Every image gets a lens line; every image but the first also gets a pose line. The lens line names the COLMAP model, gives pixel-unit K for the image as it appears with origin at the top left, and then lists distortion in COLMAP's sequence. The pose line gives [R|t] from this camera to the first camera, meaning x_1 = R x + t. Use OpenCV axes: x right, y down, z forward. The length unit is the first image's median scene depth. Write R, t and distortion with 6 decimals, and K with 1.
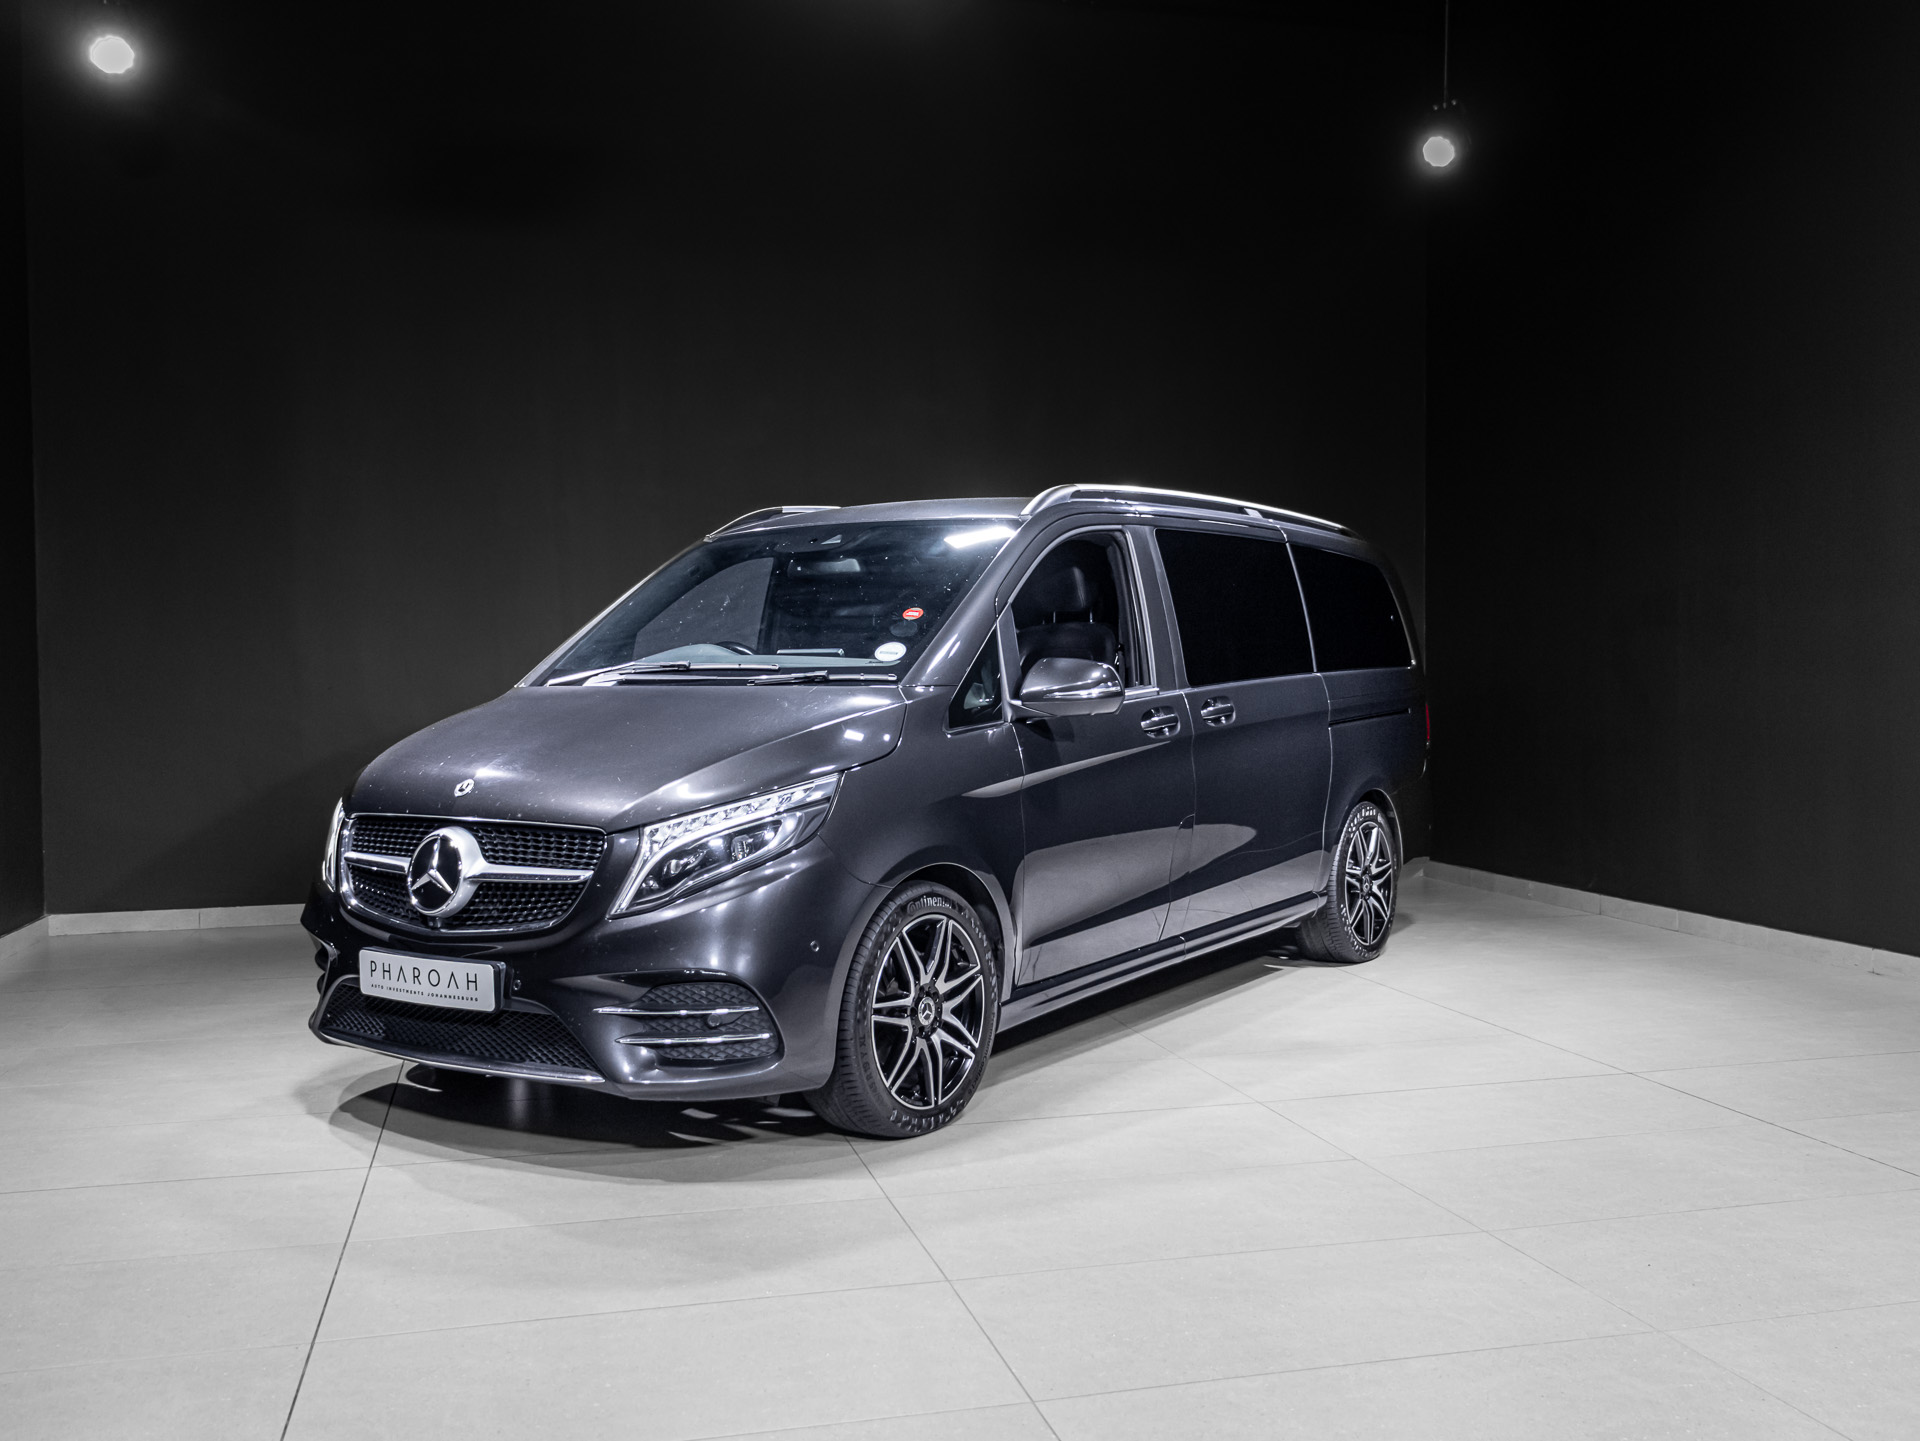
lens RADIAL K [[1753.9, 0, 960.0], [0, 1753.9, 720.5], [0, 0, 1]] dist [0.003746, 0.014469]
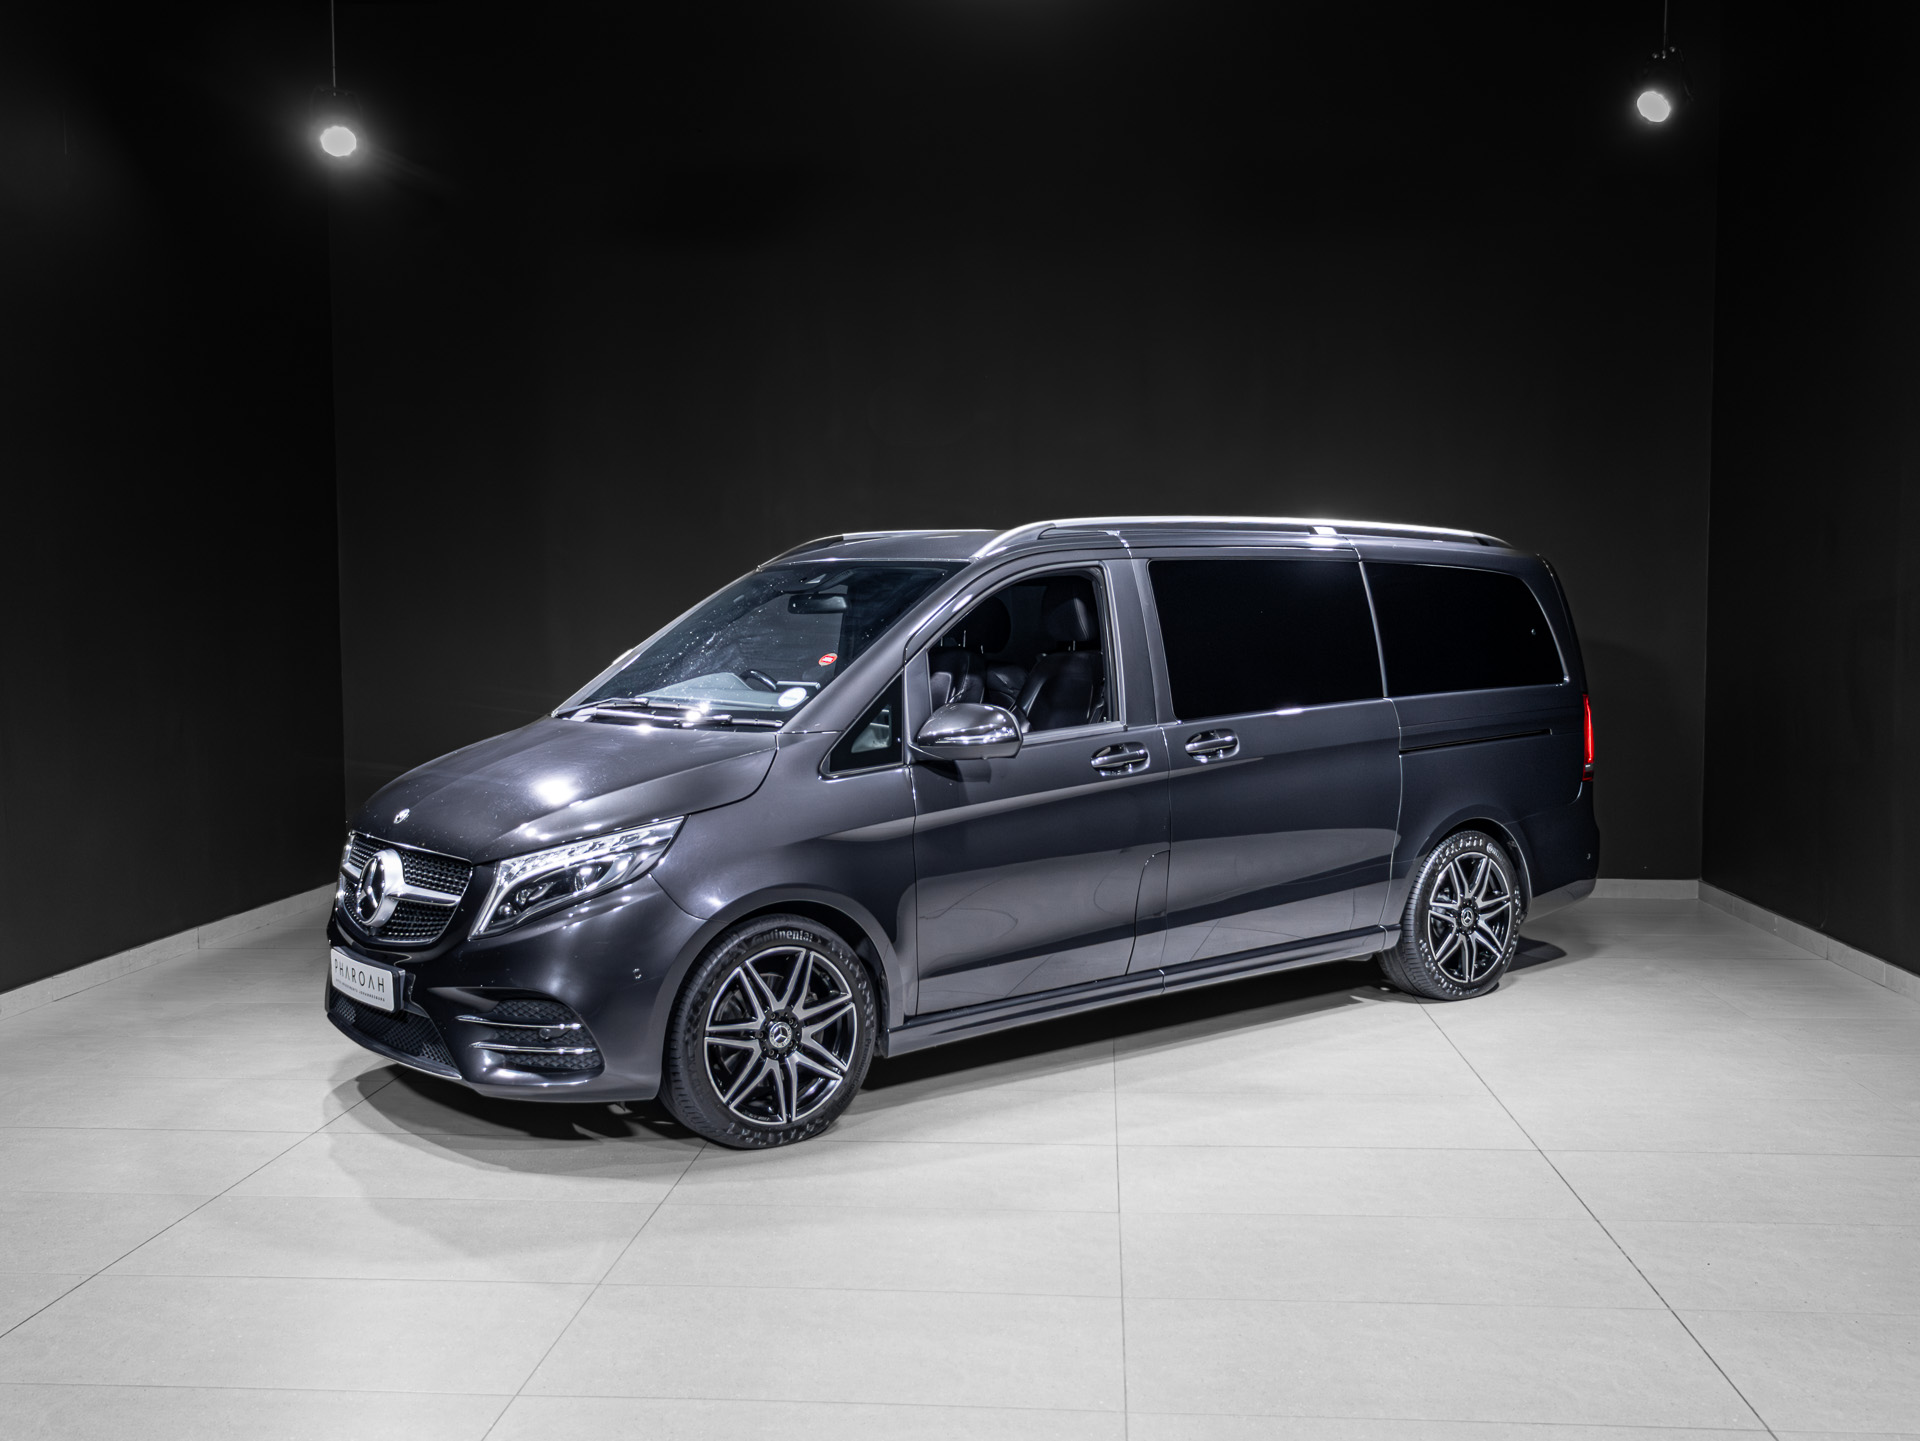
lens RADIAL K [[1855.4, 0, 960.0], [0, 1855.4, 720.5], [0, 0, 1]] dist [0.001748, 0.003330]
pose [[0.949366, 0.020146, -0.313527, 0.441617], [-0.010201, 0.999392, 0.033328, -0.068200], [0.314008, -0.028442, 0.948994, -0.049757]]
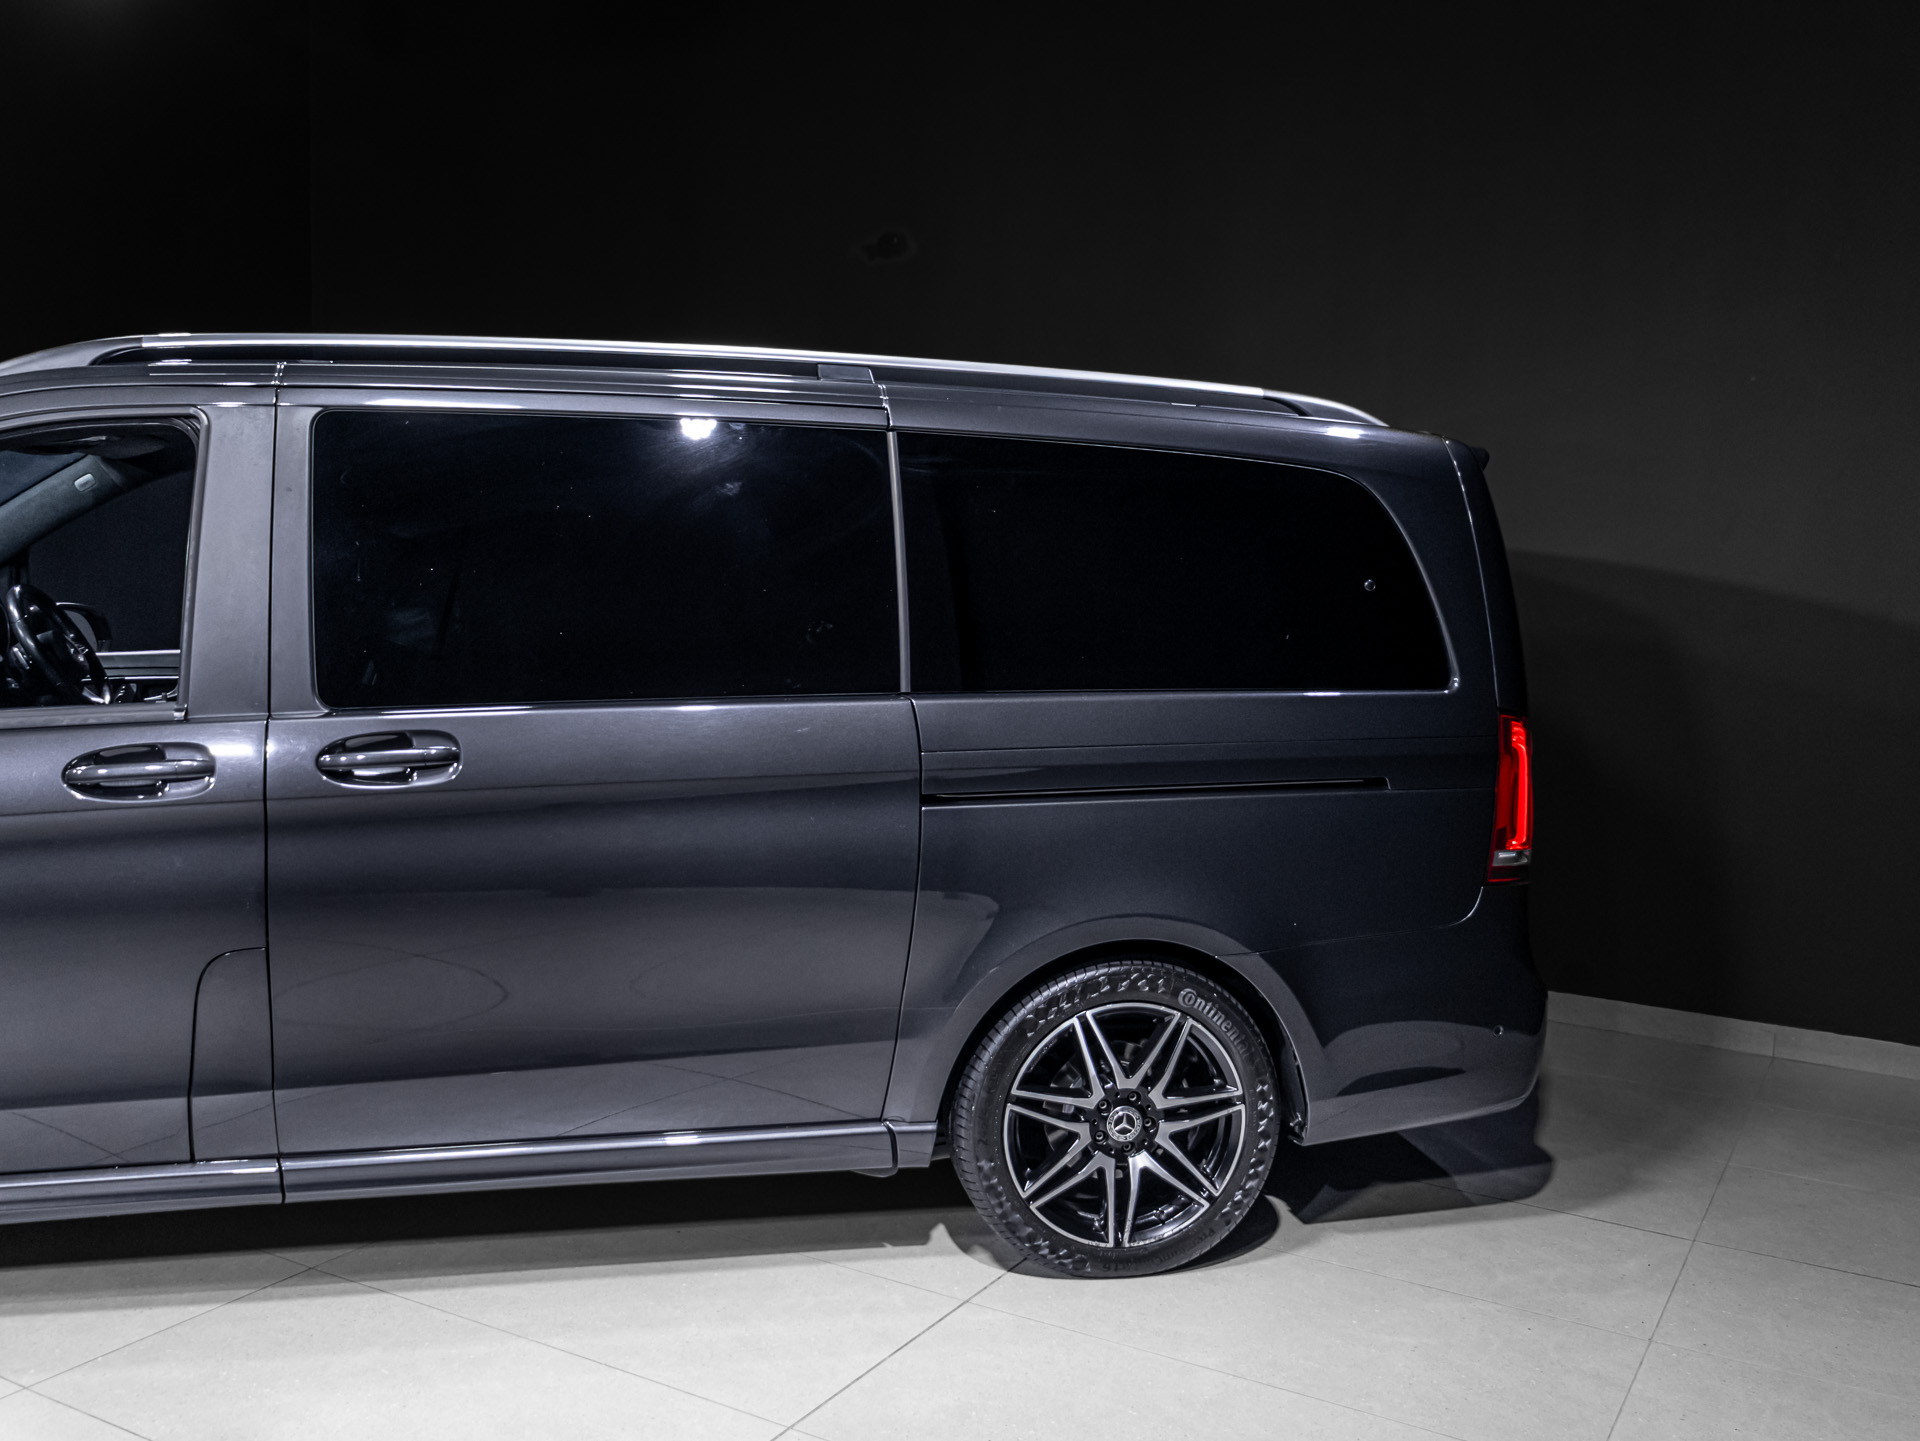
lens RADIAL K [[1753.9, 0, 960.0], [0, 1753.9, 720.5], [0, 0, 1]] dist [0.003746, 0.014469]
pose [[0.720265, 0.099831, -0.686478, 0.820266], [-0.057962, 0.994791, 0.083854, -0.092157], [0.691274, -0.020607, 0.722299, 0.956438]]
